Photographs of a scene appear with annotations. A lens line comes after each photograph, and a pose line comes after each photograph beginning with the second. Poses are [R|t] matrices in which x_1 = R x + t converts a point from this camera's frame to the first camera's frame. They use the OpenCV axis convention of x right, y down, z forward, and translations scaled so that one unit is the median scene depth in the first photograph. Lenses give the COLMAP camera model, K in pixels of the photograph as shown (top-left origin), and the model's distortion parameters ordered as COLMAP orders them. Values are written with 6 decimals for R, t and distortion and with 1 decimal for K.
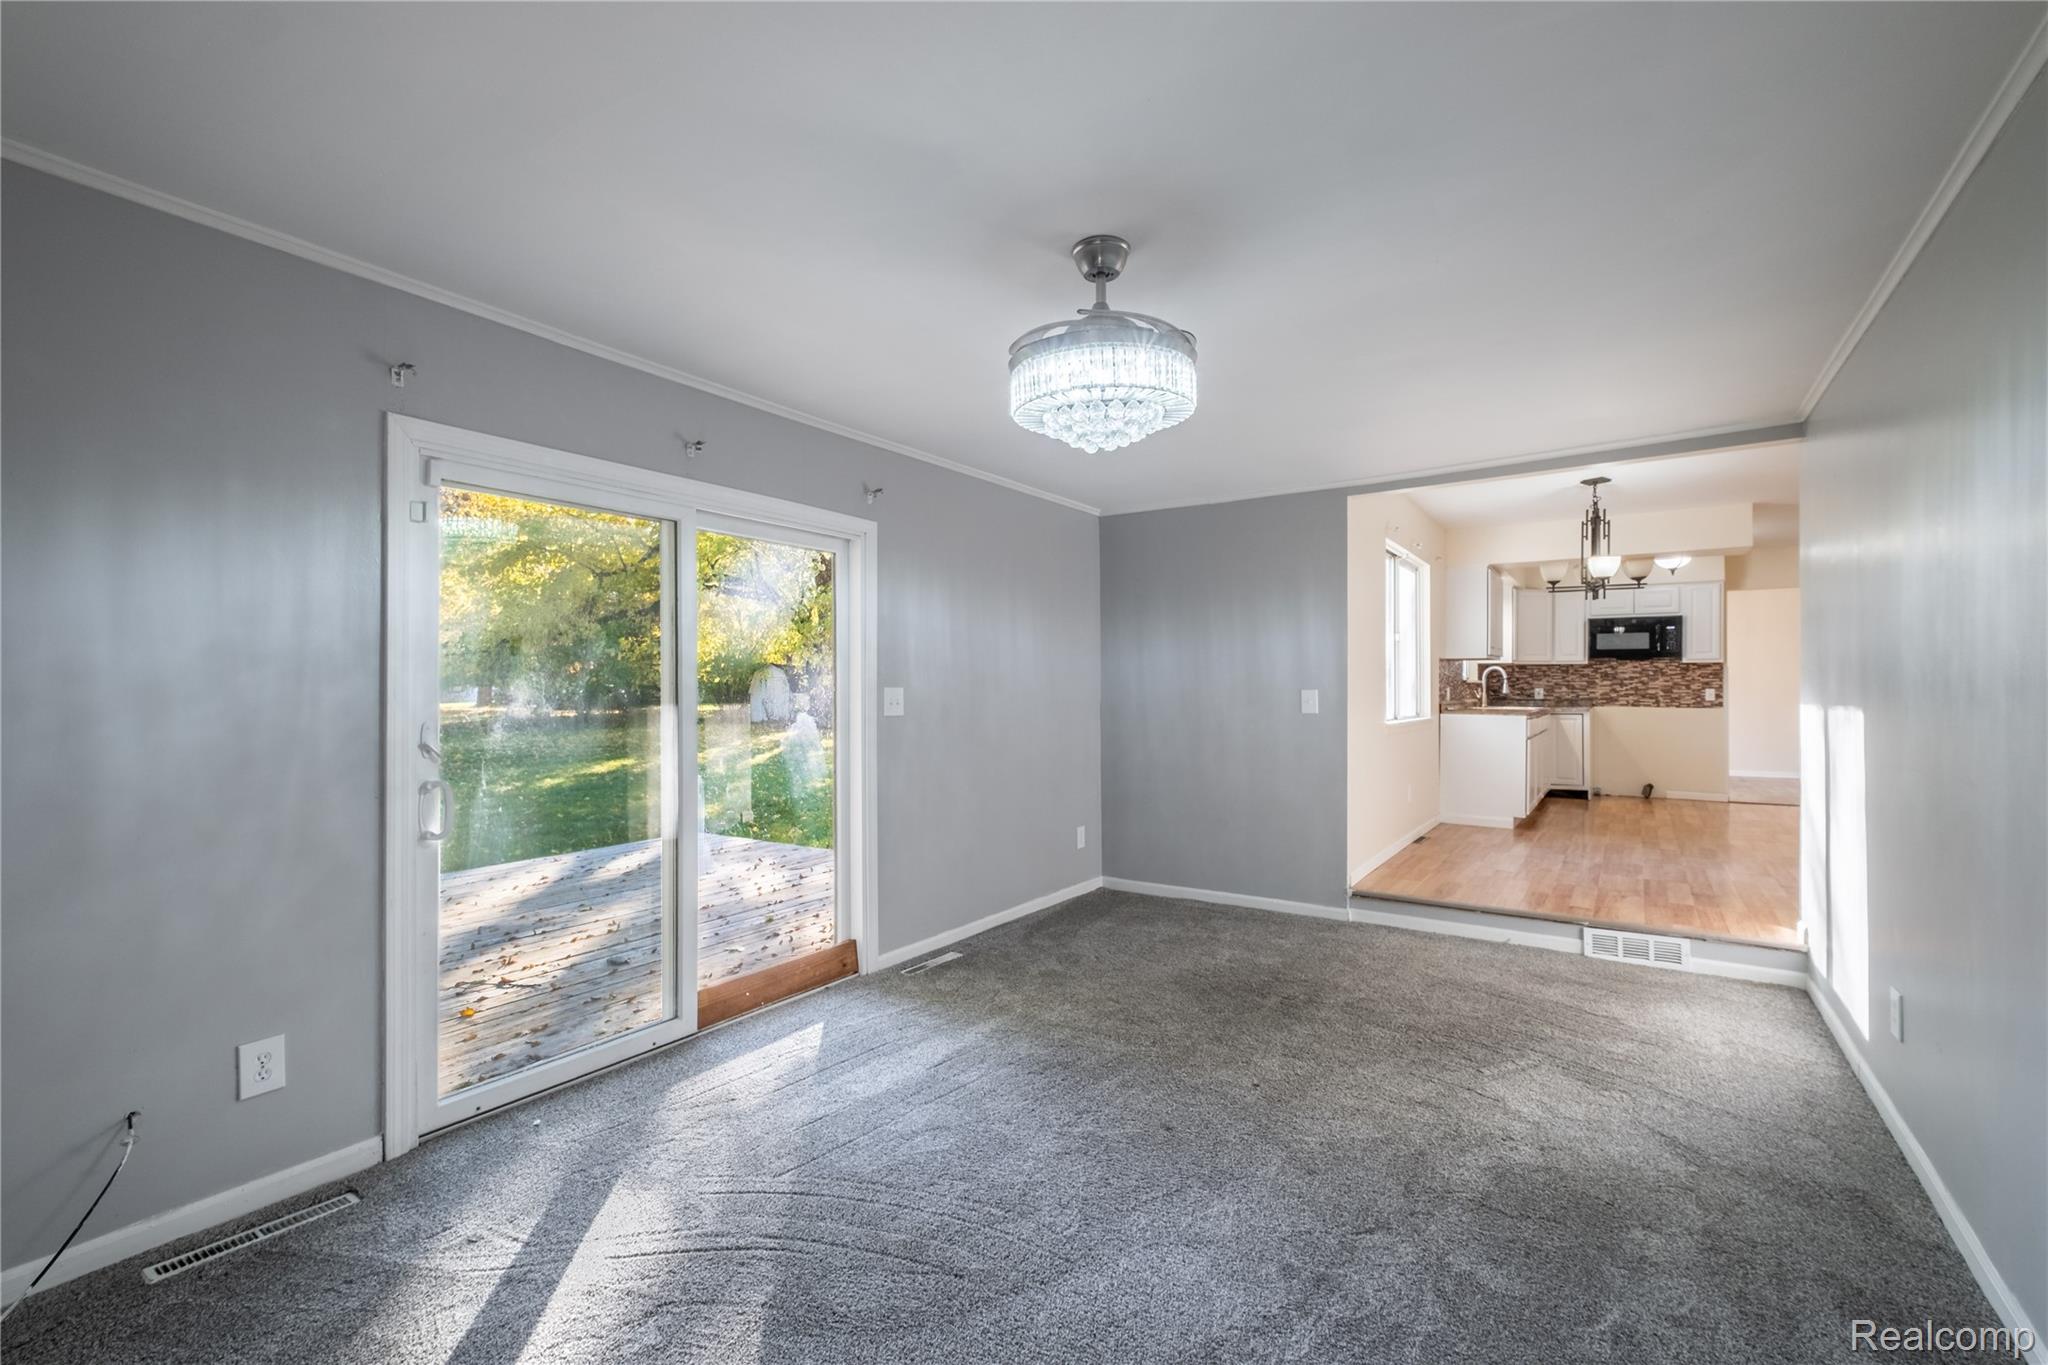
lens RADIAL K [[862.1, 0, 1027.3], [0, 862.1, 687.6], [0, 0, 1]] dist [-0.003321, -0.000196]
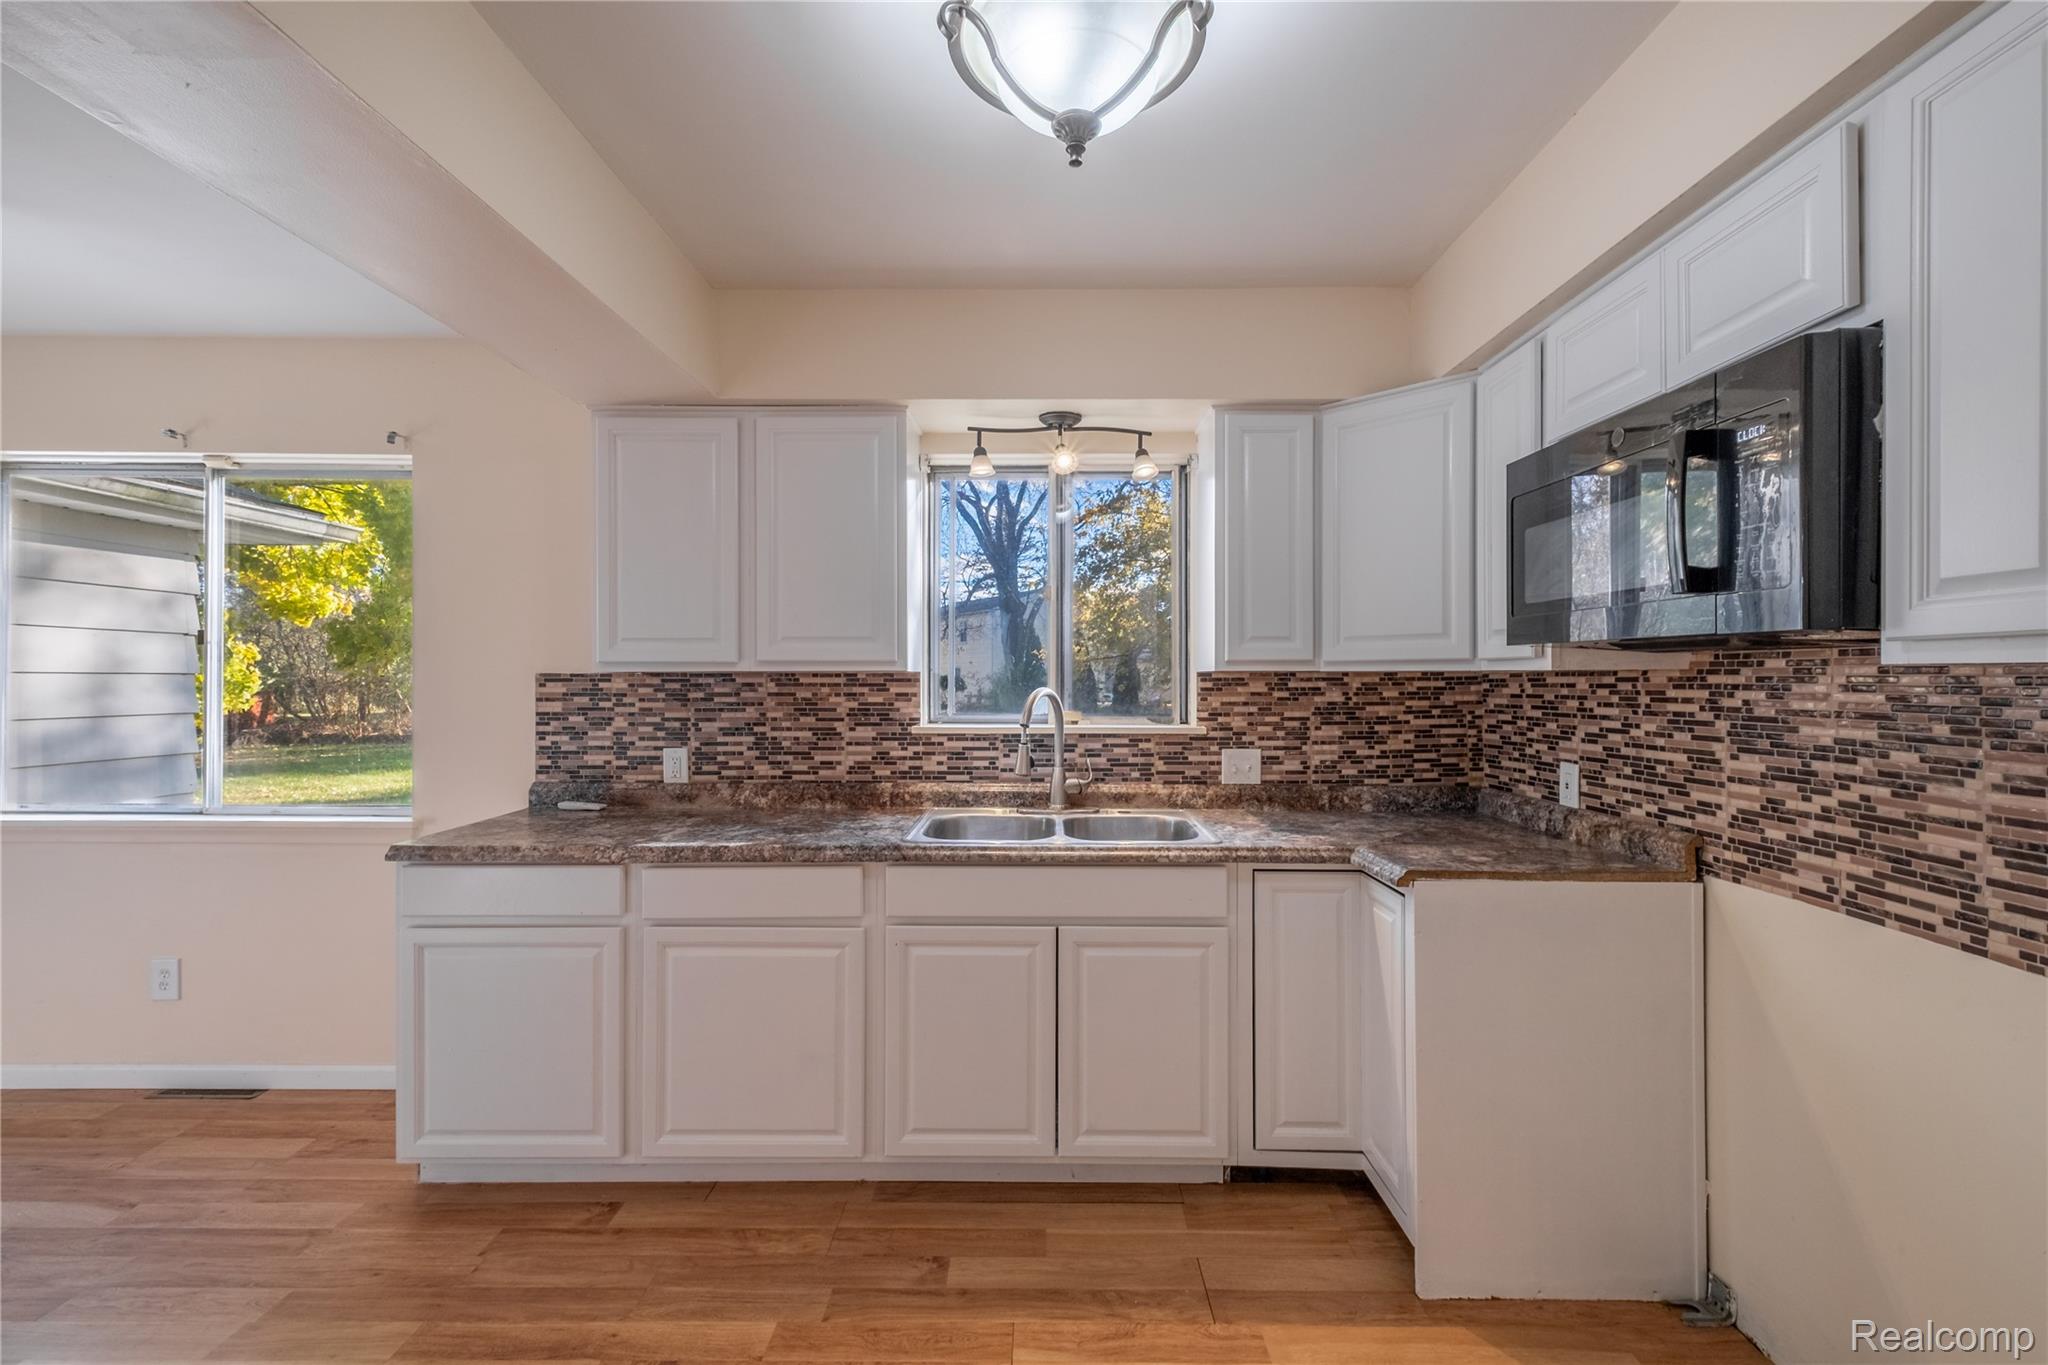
lens RADIAL K [[862.1, 0, 1027.4], [0, 862.1, 681.8], [0, 0, 1]] dist [-0.003321, -0.000196]
pose [[0.556051, 0.000974, -0.831147, 0.753960], [0.000650, 0.999998, 0.001607, -0.025079], [0.831148, -0.001434, 0.556050, 0.767003]]
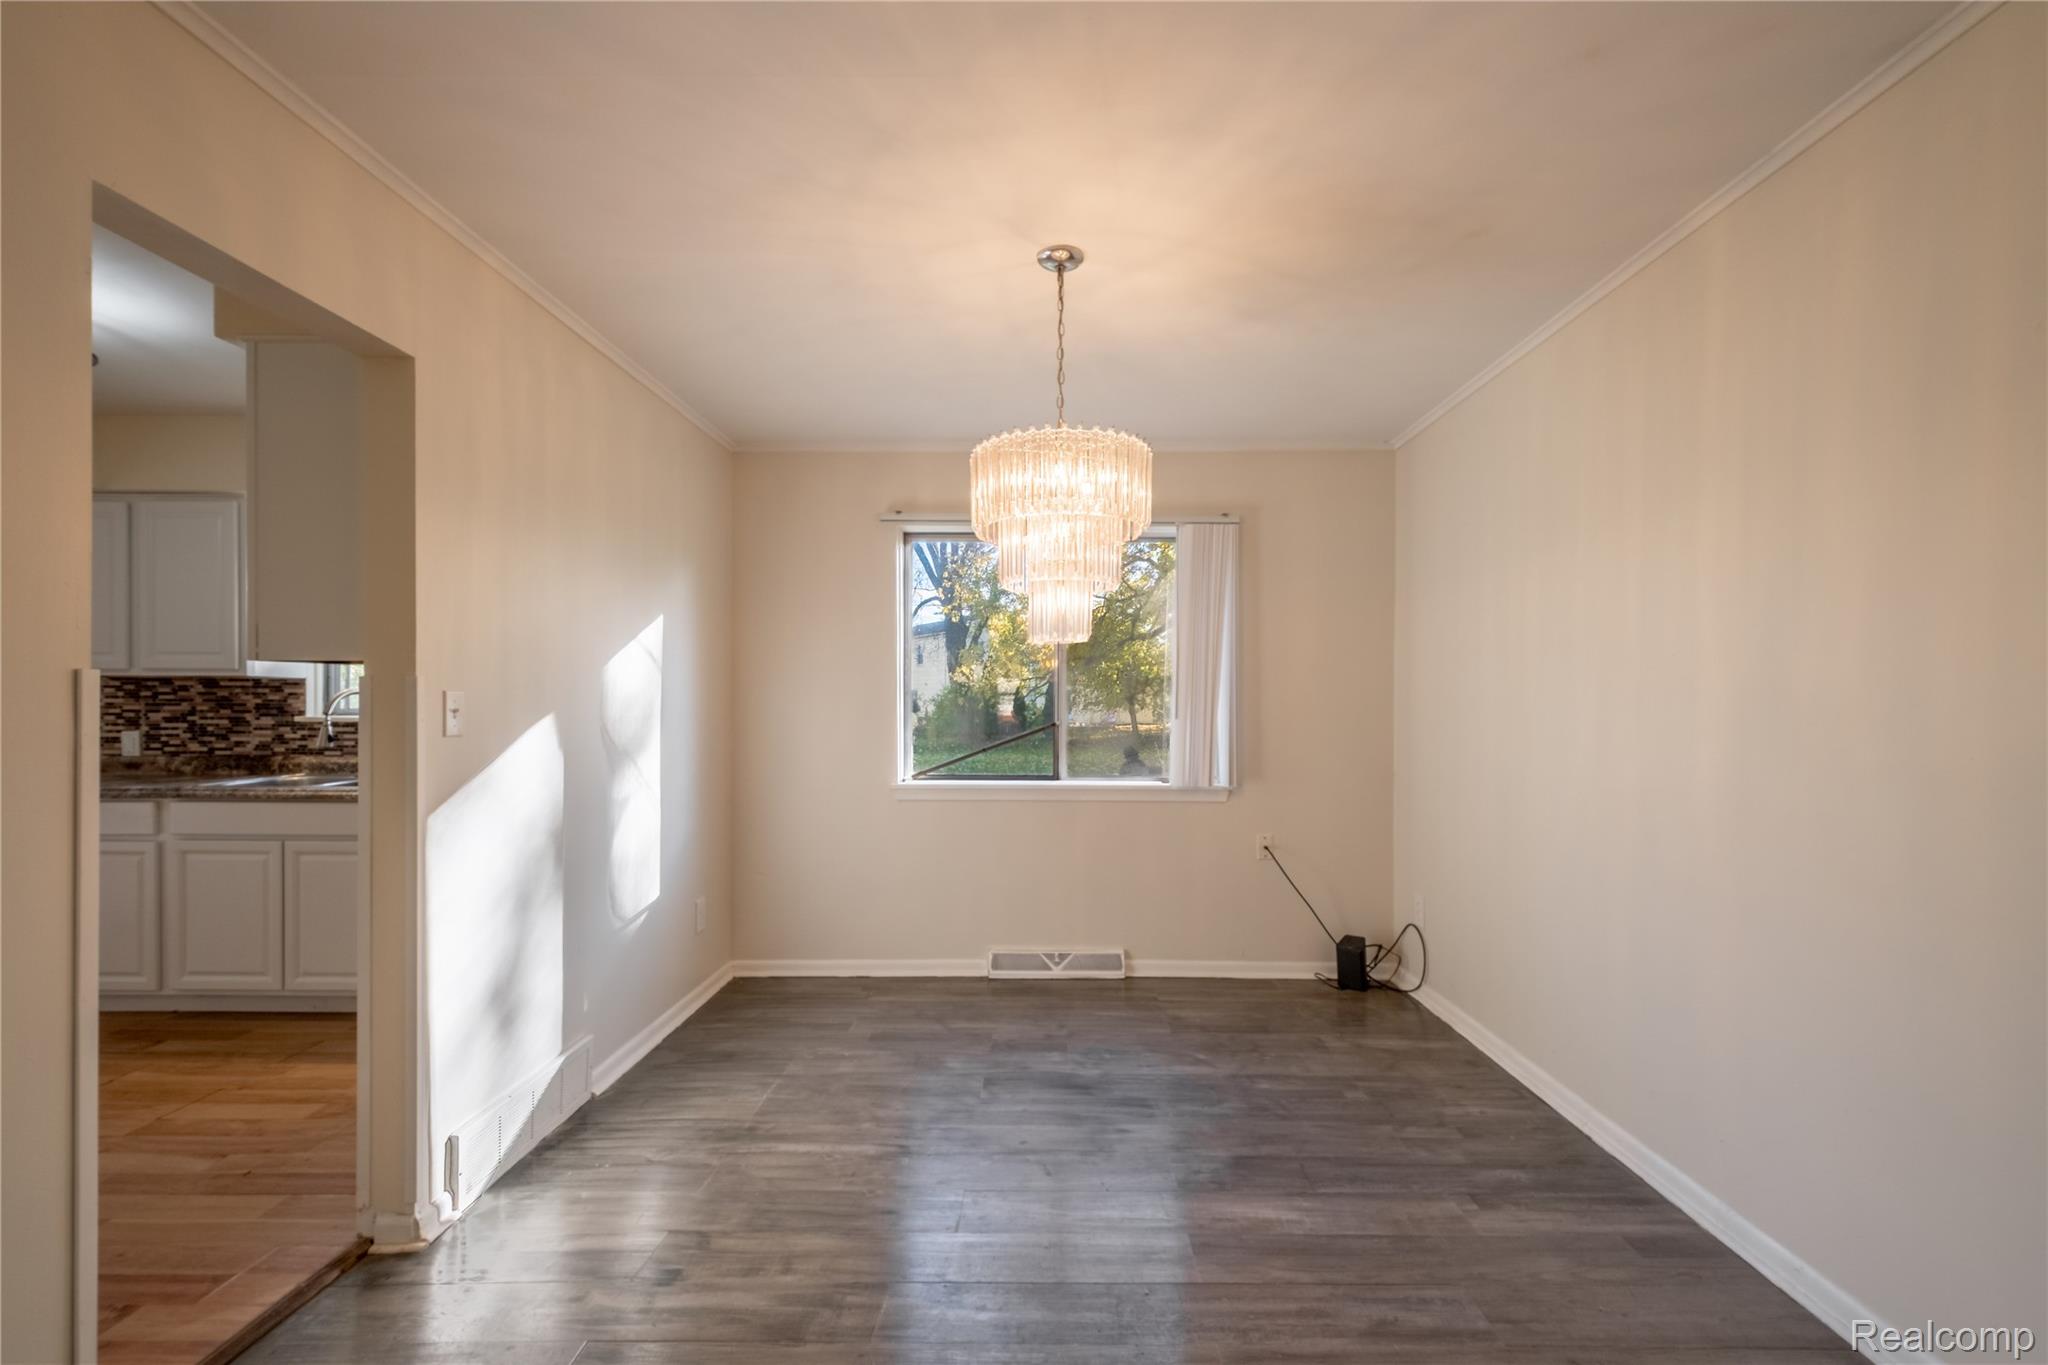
lens RADIAL K [[917.6, 0, 1027.2], [0, 917.6, 691.6], [0, 0, 1]] dist [0.002389, 0.000105]
pose [[0.564184, -0.001579, -0.825647, 1.240178], [-0.005363, 0.999970, -0.005577, -0.018223], [0.825631, 0.007574, 0.564159, 1.046855]]
